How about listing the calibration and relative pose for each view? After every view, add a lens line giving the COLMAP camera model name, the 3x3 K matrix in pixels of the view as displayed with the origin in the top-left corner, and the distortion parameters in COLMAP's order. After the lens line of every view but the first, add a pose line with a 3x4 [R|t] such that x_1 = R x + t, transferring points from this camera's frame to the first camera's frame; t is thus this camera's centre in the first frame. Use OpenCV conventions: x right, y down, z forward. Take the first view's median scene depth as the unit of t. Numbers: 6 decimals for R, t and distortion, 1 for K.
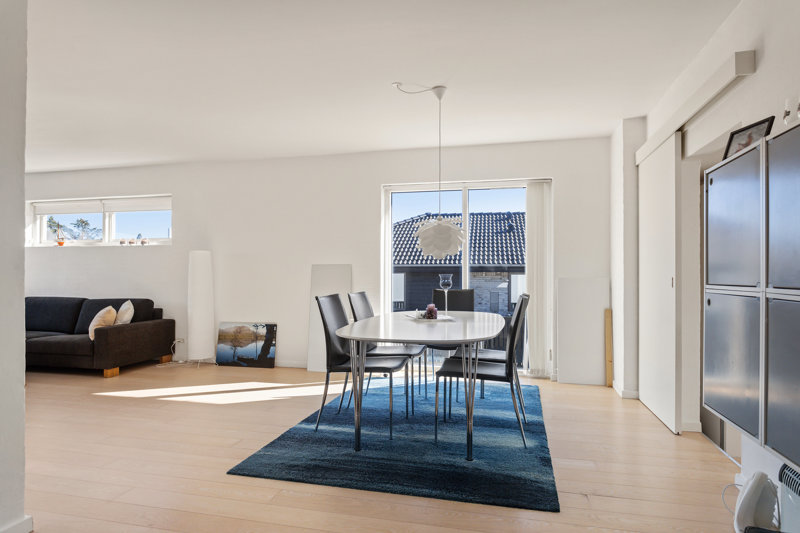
lens RADIAL K [[455.5, 0, 403.7], [0, 455.5, 276.9], [0, 0, 1]] dist [-0.001502, 0.000724]
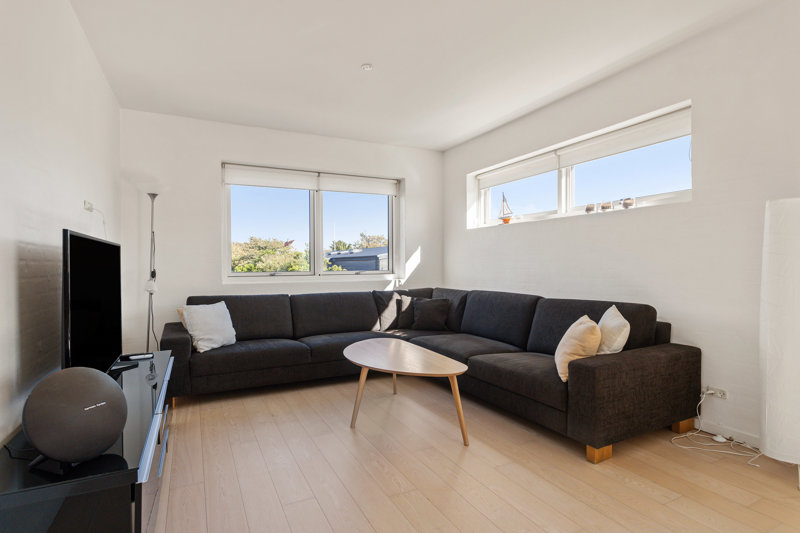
lens RADIAL K [[410.9, 0, 399.1], [0, 410.9, 266.4], [0, 0, 1]] dist [-0.003487, -0.000381]
pose [[0.641089, 0.000811, -0.767466, -0.369644], [0.006937, 0.999952, 0.006852, -0.002084], [0.767435, -0.009716, 0.641053, 0.456385]]
